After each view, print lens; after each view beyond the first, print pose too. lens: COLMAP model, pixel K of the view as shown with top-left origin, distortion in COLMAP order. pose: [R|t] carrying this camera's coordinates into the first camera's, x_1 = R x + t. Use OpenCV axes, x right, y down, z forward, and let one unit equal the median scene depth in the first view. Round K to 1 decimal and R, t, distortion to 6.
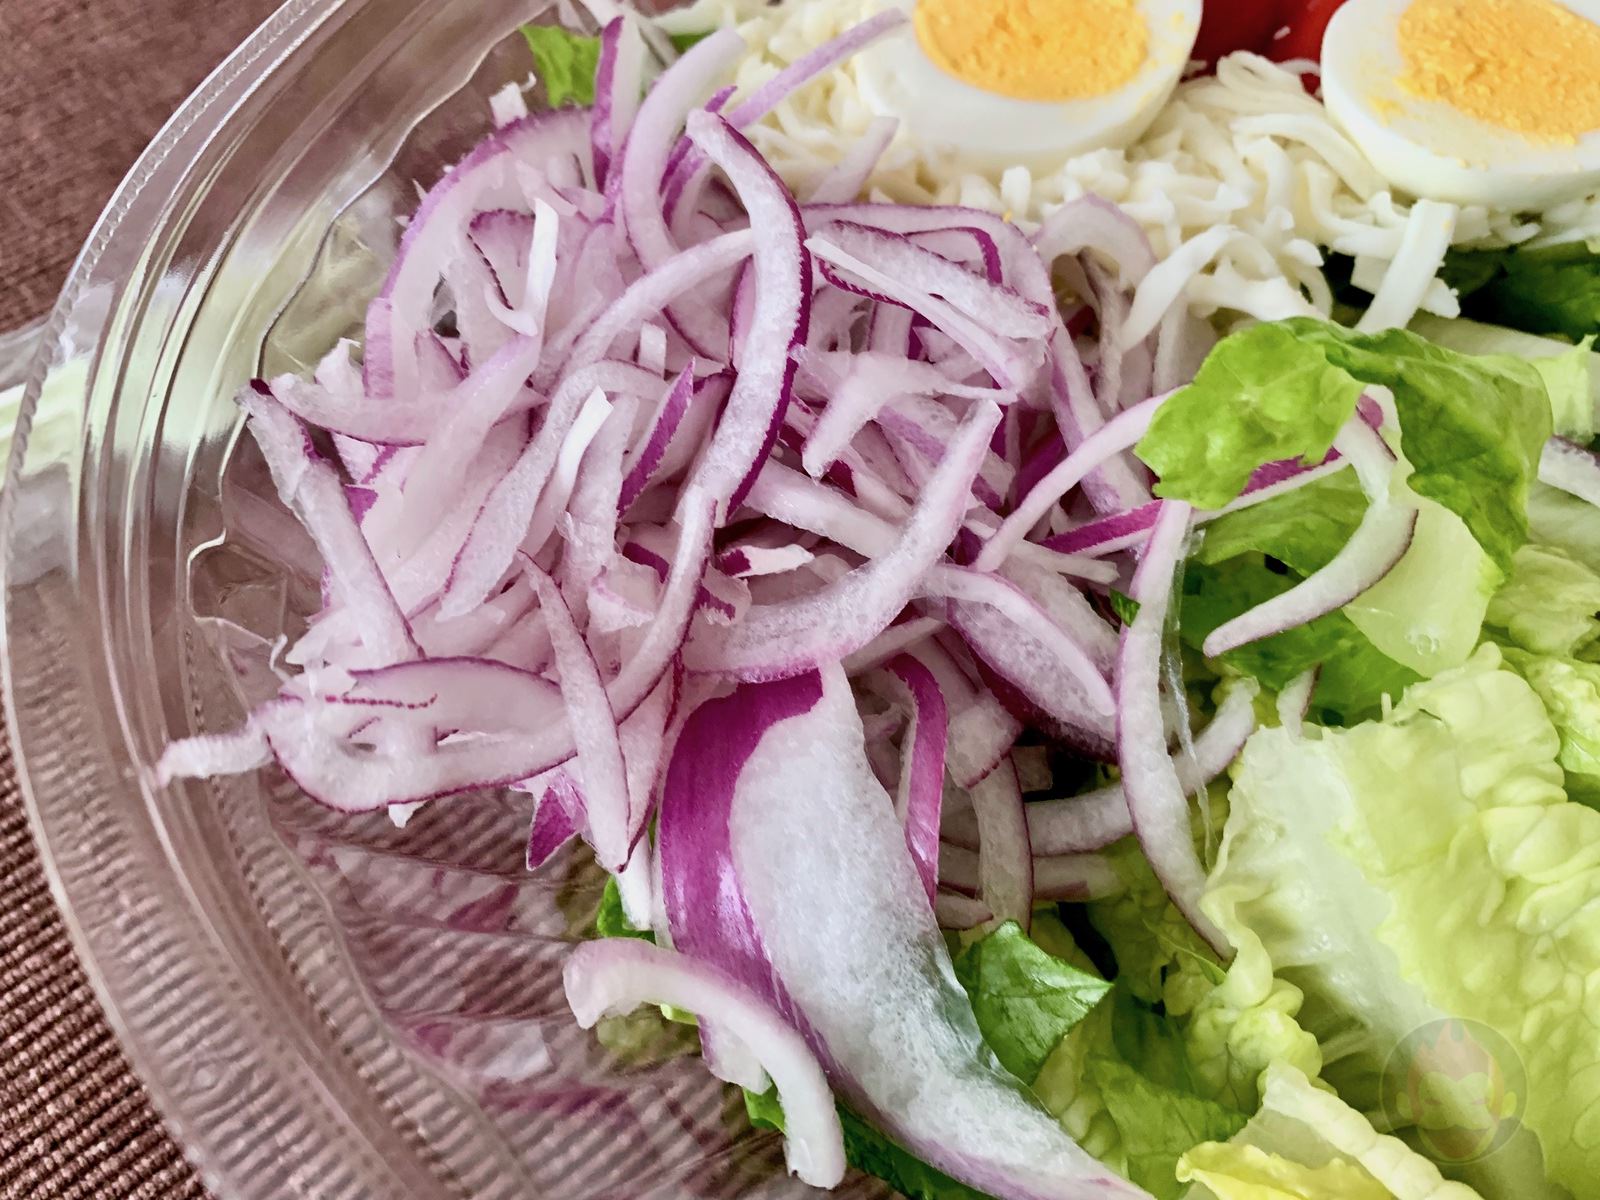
lens RADIAL K [[1249.0, 0, 800.0], [0, 1249.0, 600.0], [0, 0, 1]] dist [-0.060176, 0.002466]
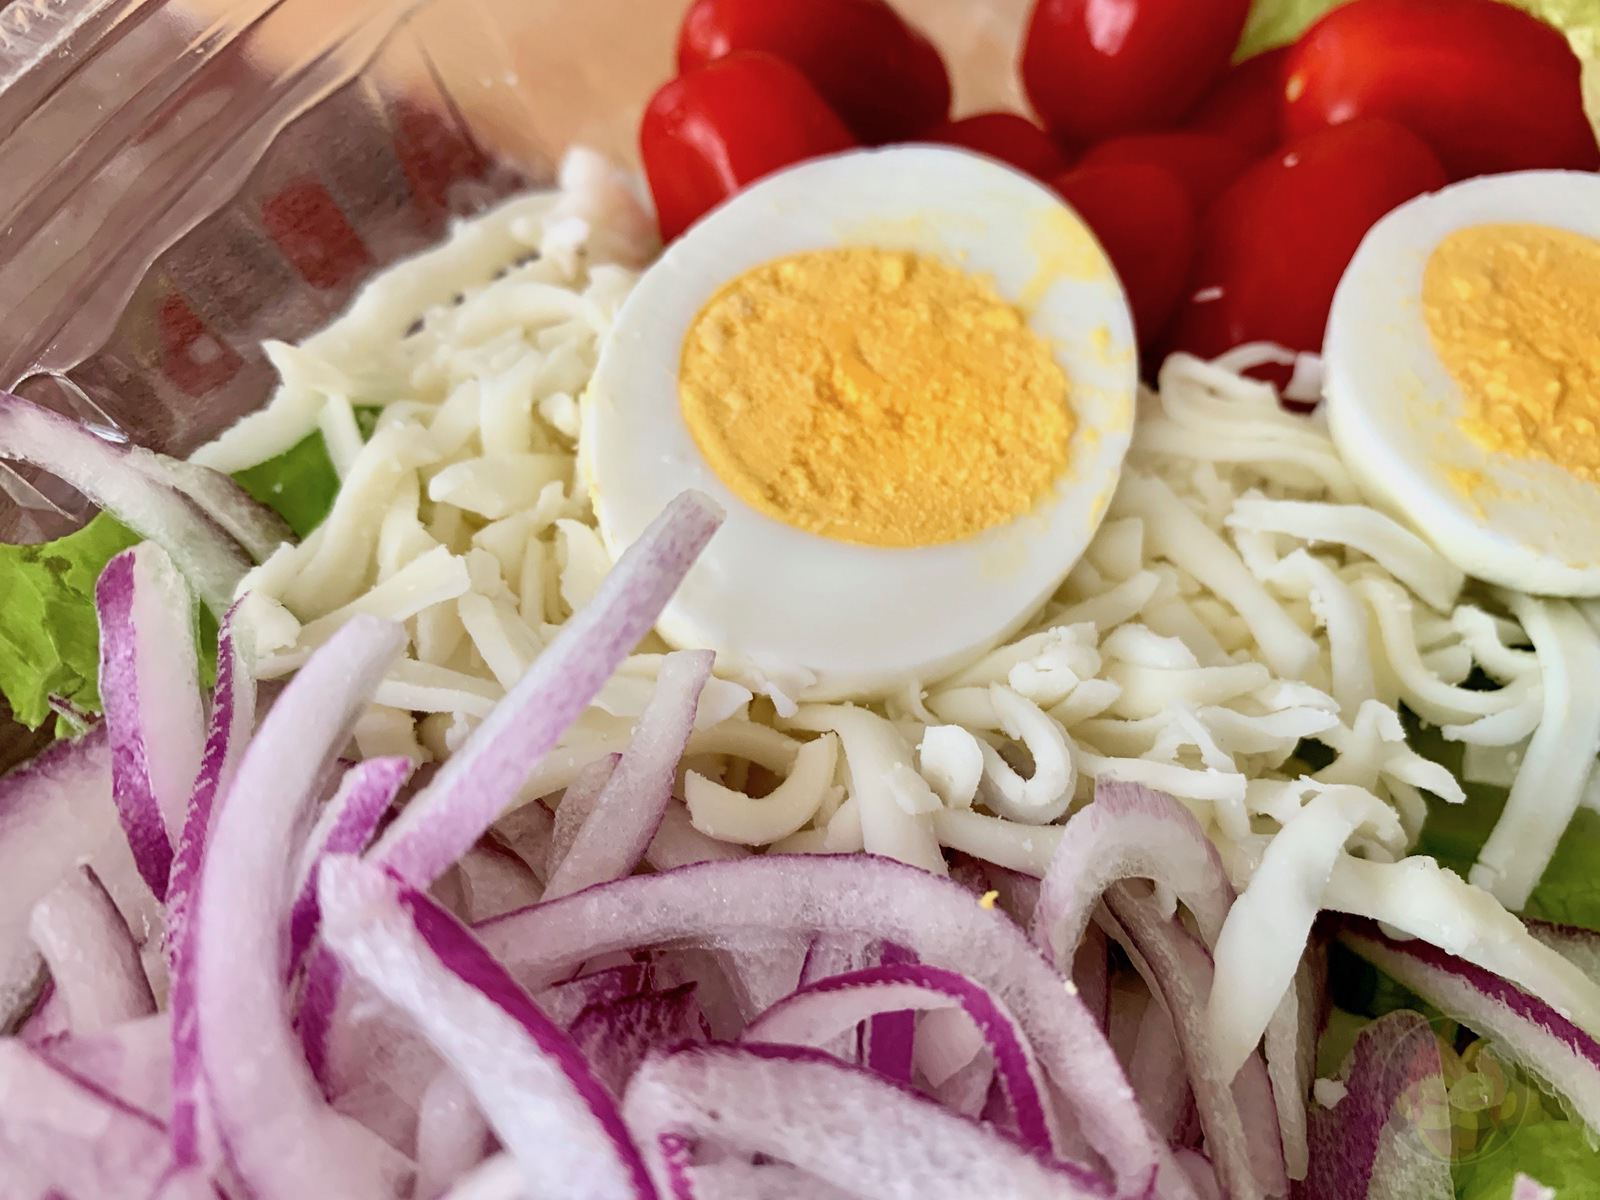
lens RADIAL K [[1249.0, 0, 800.0], [0, 1249.0, 600.0], [0, 0, 1]] dist [-0.060176, 0.002466]
pose [[0.955267, -0.189423, 0.227119, -0.003429], [0.188278, 0.981747, 0.026902, -0.401482], [-0.228069, 0.017063, 0.973495, 0.436867]]
